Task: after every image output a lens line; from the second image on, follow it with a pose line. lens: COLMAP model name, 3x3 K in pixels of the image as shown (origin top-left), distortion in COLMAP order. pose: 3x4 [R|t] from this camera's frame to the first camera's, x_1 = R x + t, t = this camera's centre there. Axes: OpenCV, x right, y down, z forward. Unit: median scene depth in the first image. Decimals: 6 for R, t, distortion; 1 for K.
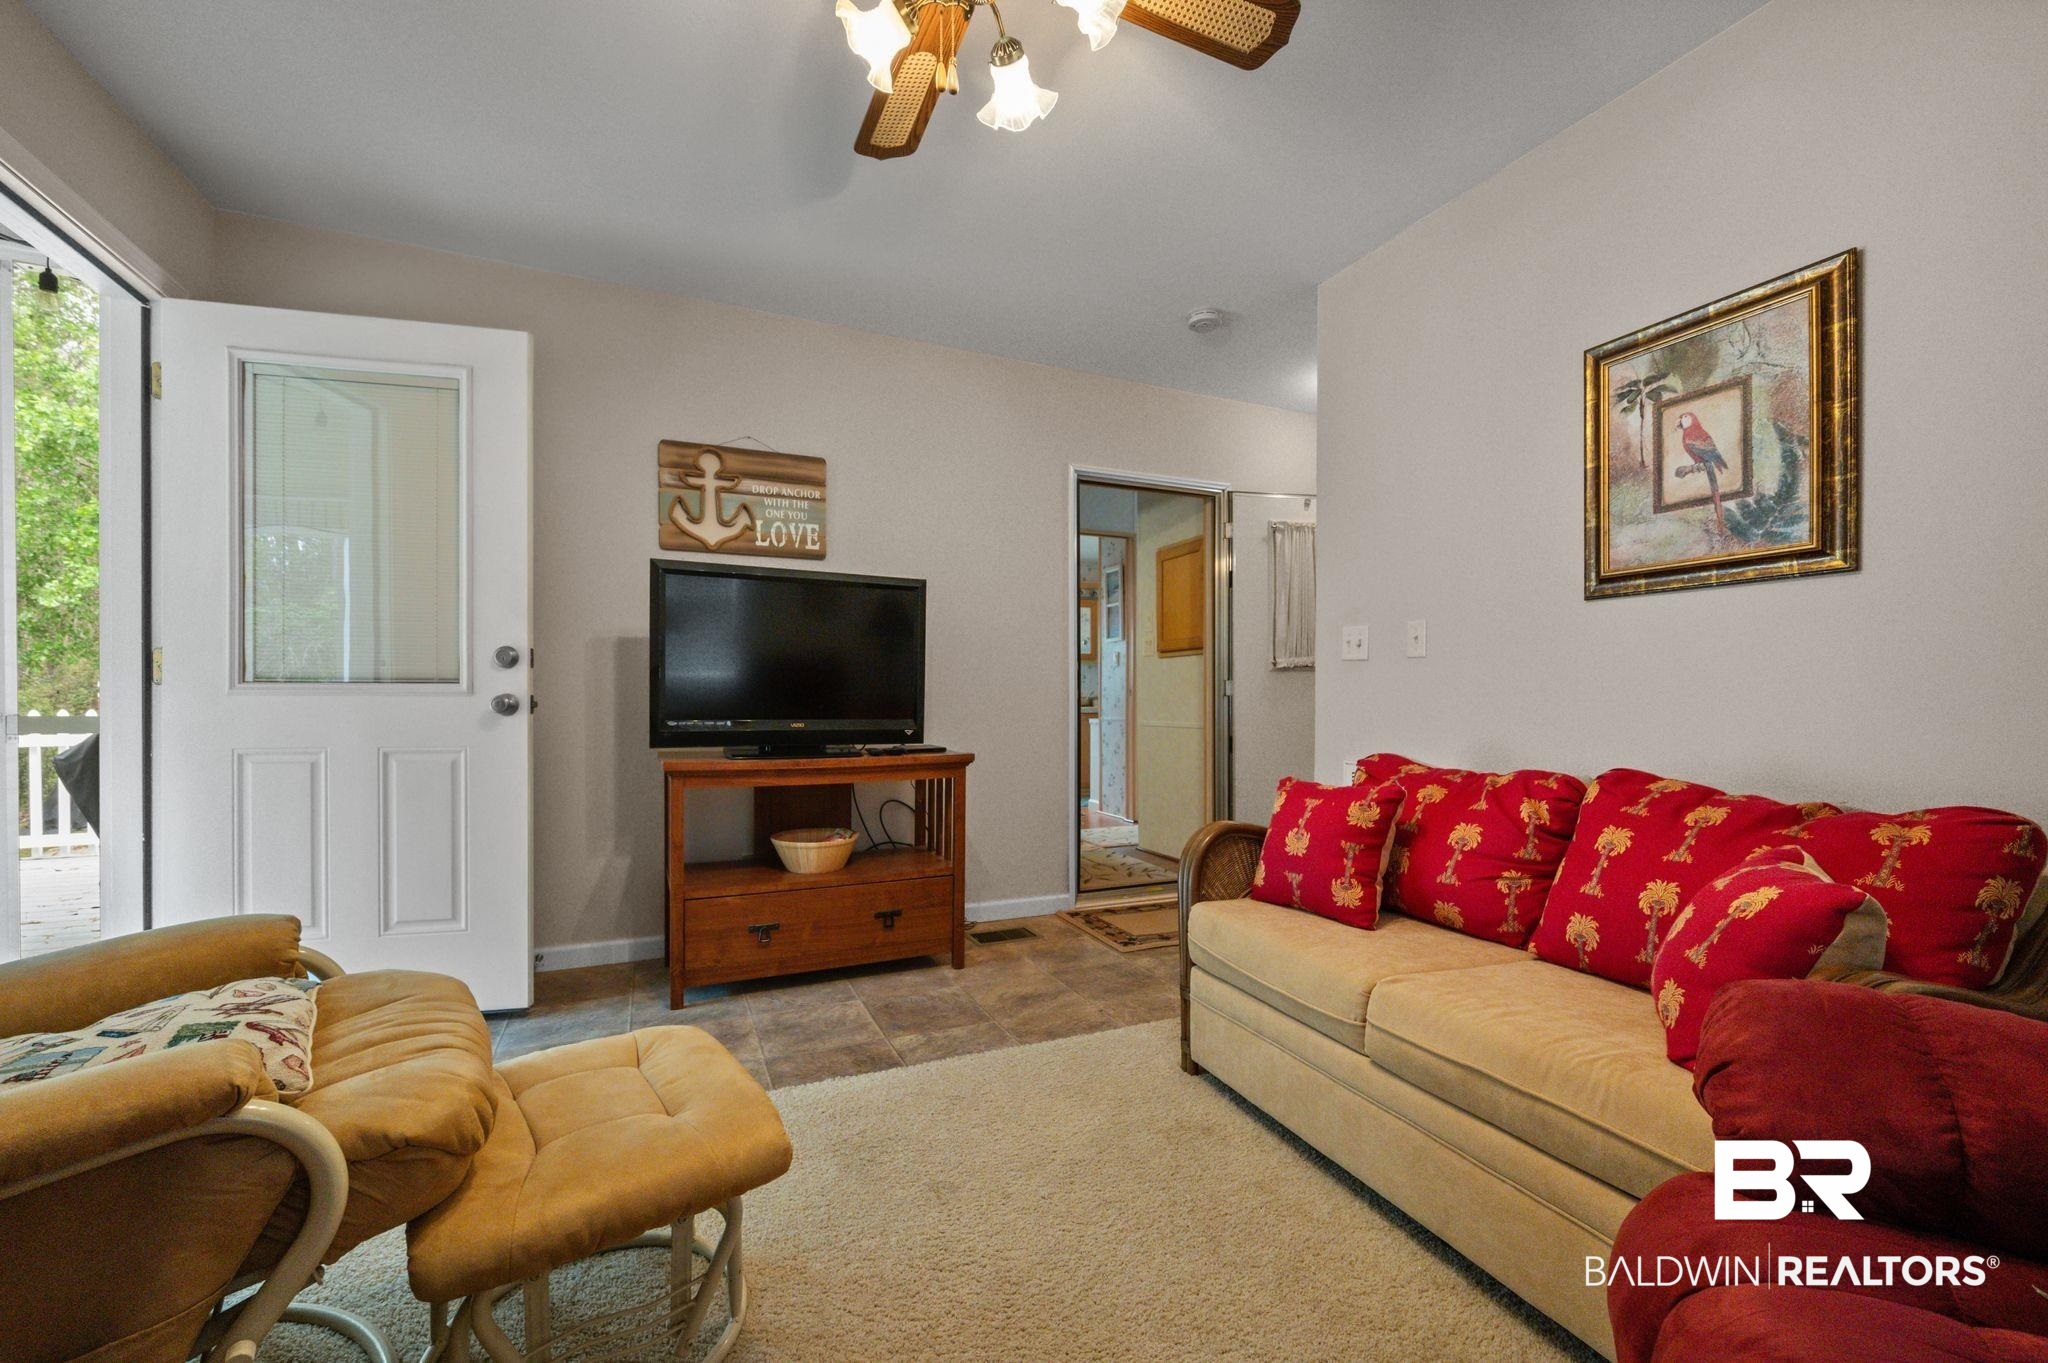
lens RADIAL K [[826.2, 0, 1020.1], [0, 826.2, 692.7], [0, 0, 1]] dist [0.000050, -0.000201]
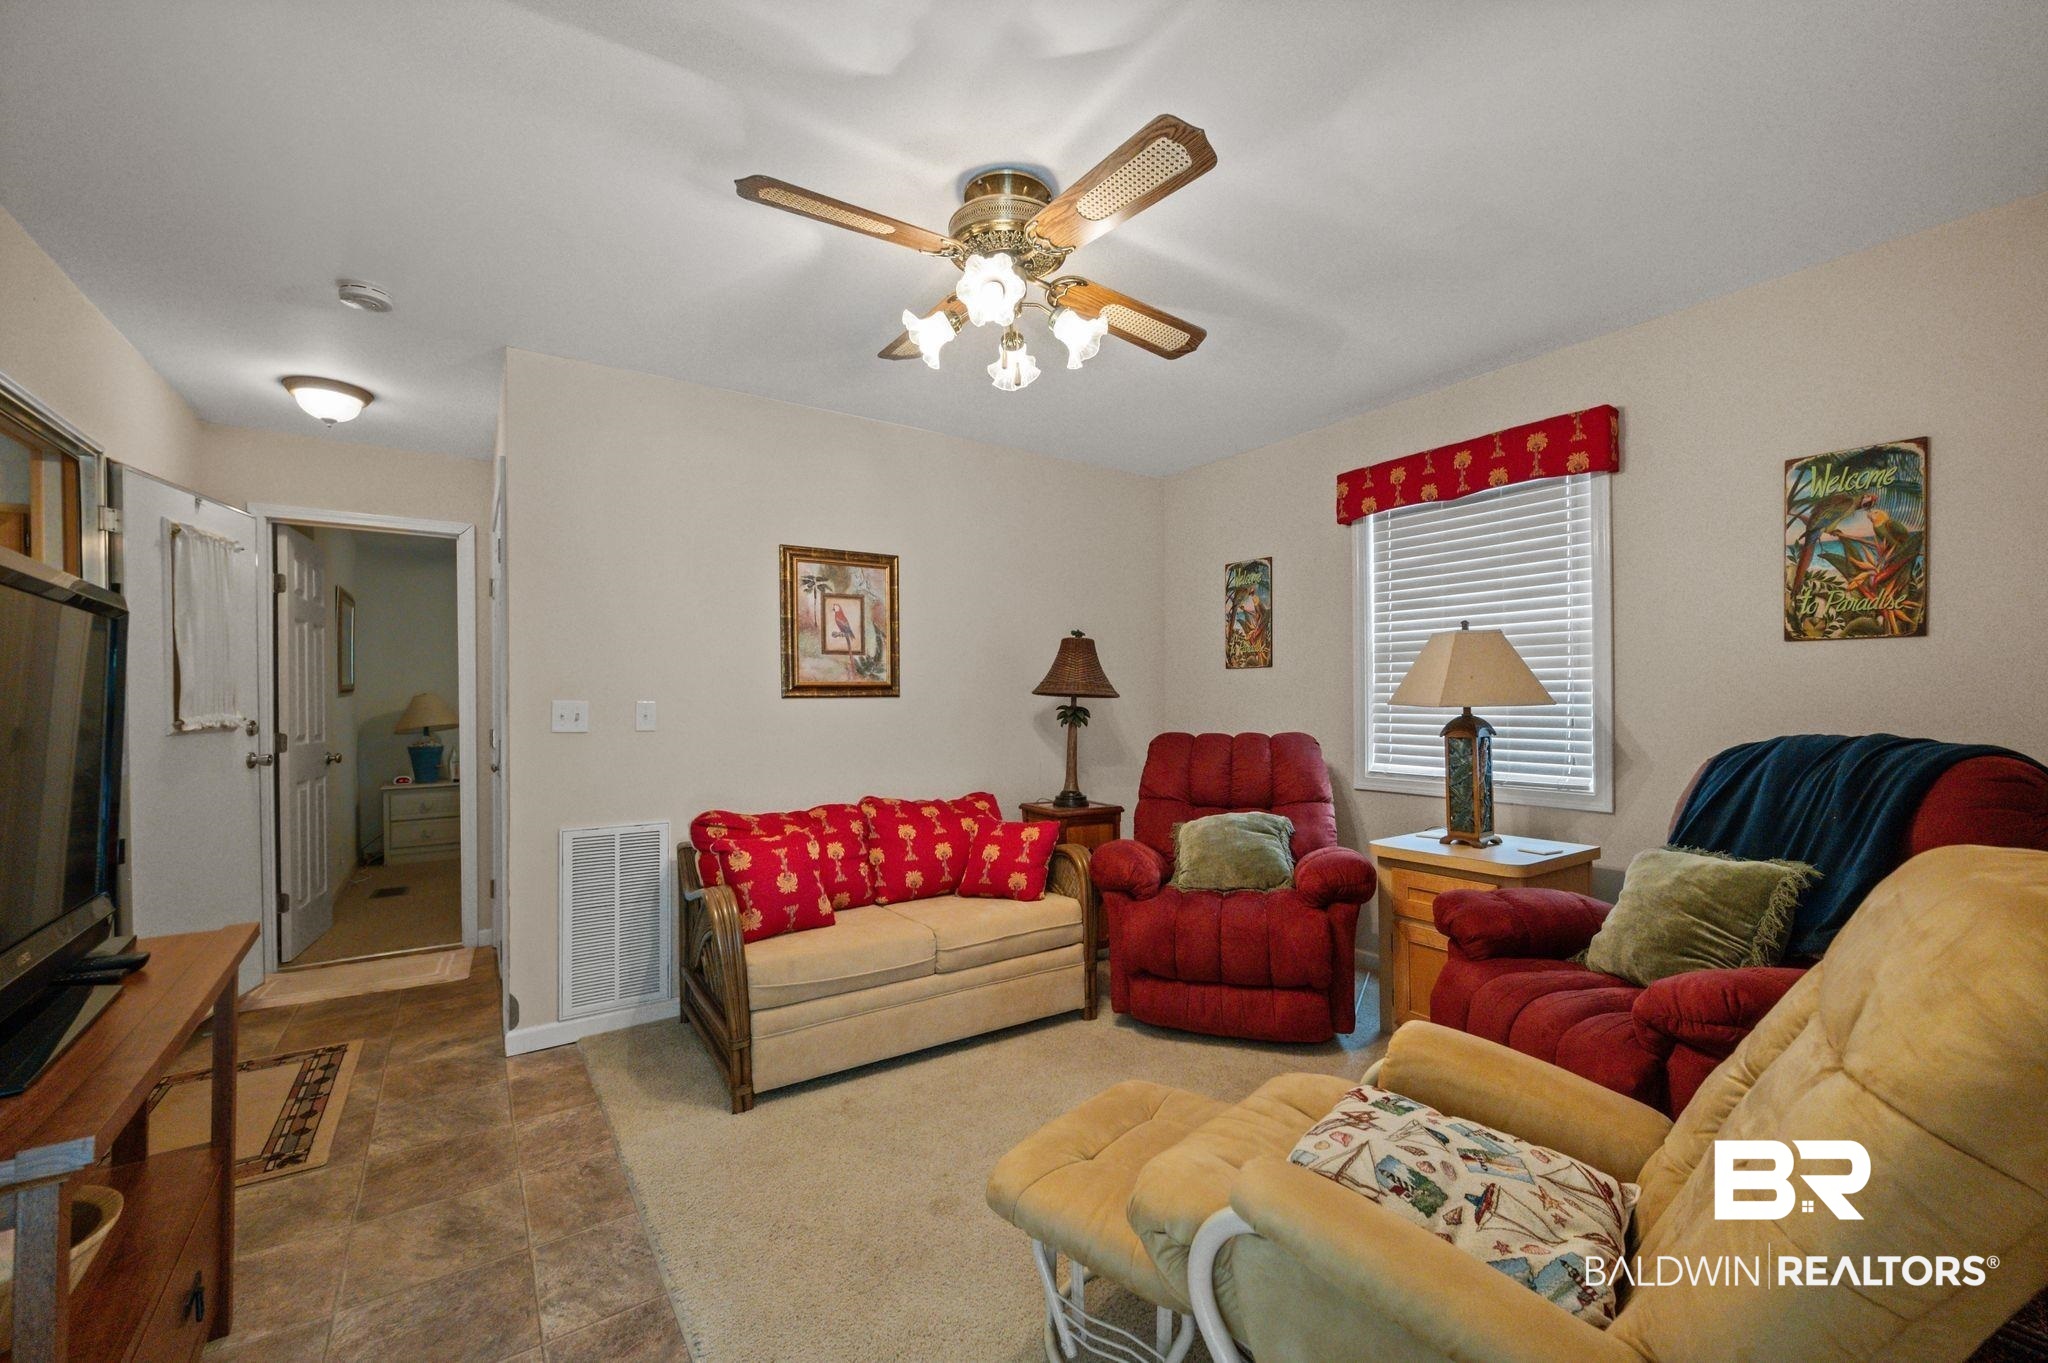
lens RADIAL K [[826.2, 0, 1017.5], [0, 826.2, 689.0], [0, 0, 1]] dist [0.000050, -0.000201]
pose [[-0.180119, 0.008390, 0.983609, -1.101480], [0.002904, 0.999964, -0.007997, -0.126596], [-0.983641, 0.001416, -0.180136, 0.920042]]
